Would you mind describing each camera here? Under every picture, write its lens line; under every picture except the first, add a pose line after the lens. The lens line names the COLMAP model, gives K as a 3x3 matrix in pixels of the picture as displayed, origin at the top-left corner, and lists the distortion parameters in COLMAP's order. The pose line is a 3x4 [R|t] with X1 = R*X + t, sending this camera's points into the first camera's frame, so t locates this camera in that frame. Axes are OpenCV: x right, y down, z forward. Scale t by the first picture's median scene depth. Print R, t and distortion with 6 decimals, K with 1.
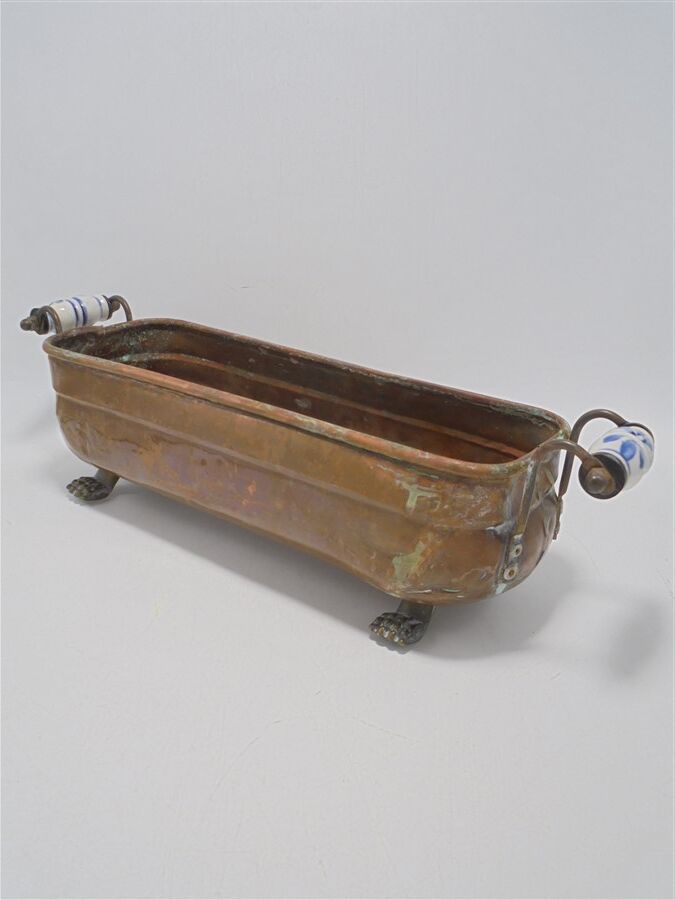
lens RADIAL K [[765.8, 0, 336.1], [0, 765.8, 453.1], [0, 0, 1]] dist [-0.115616, -0.001241]
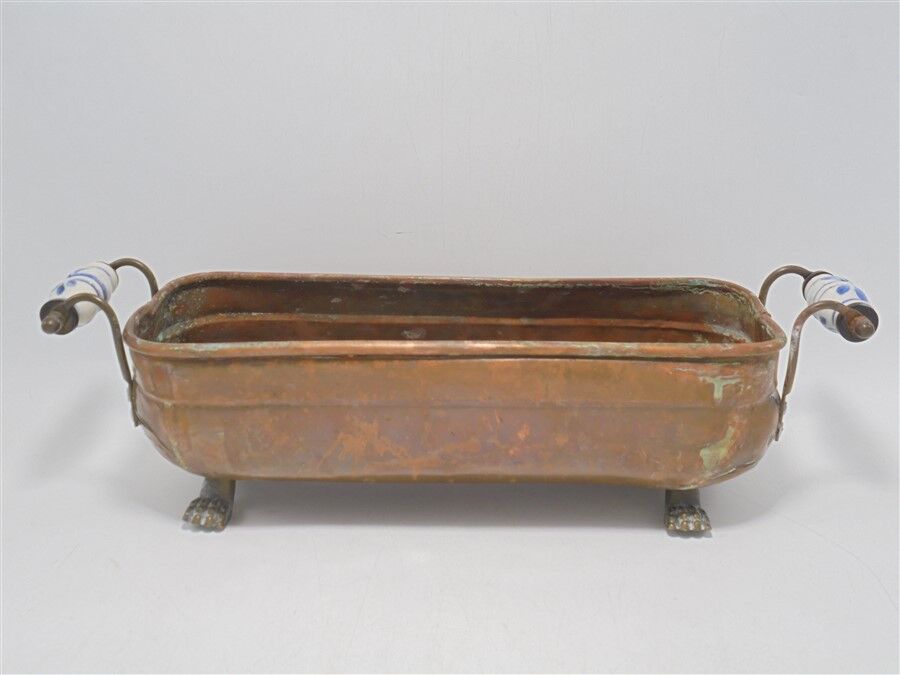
lens RADIAL K [[986.8, 0, 450.7], [0, 986.8, 332.4], [0, 0, 1]] dist [-0.004588, 0.000000]
pose [[0.828213, -0.256380, 0.498329, -0.822280], [0.253602, 0.964421, 0.074692, -0.201788], [-0.499748, 0.064517, 0.863765, -0.000432]]
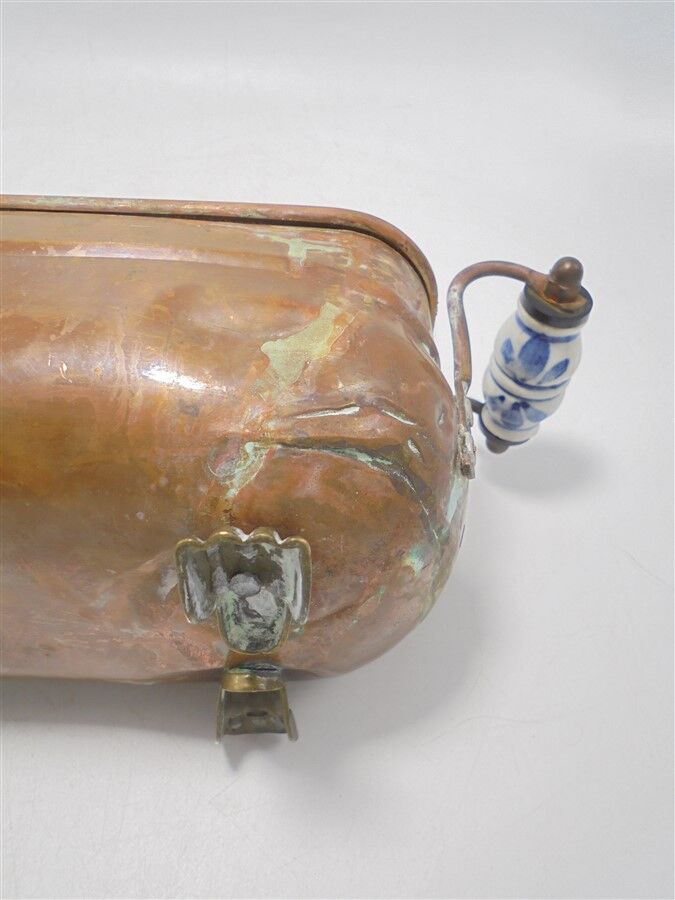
lens RADIAL K [[765.8, 0, 336.3], [0, 765.8, 450.2], [0, 0, 1]] dist [-0.115616, -0.001241]
pose [[0.776267, 0.340744, 0.530381, -0.095457], [0.275933, 0.572803, -0.771854, 0.500200], [-0.566808, 0.745513, 0.350626, 0.860462]]
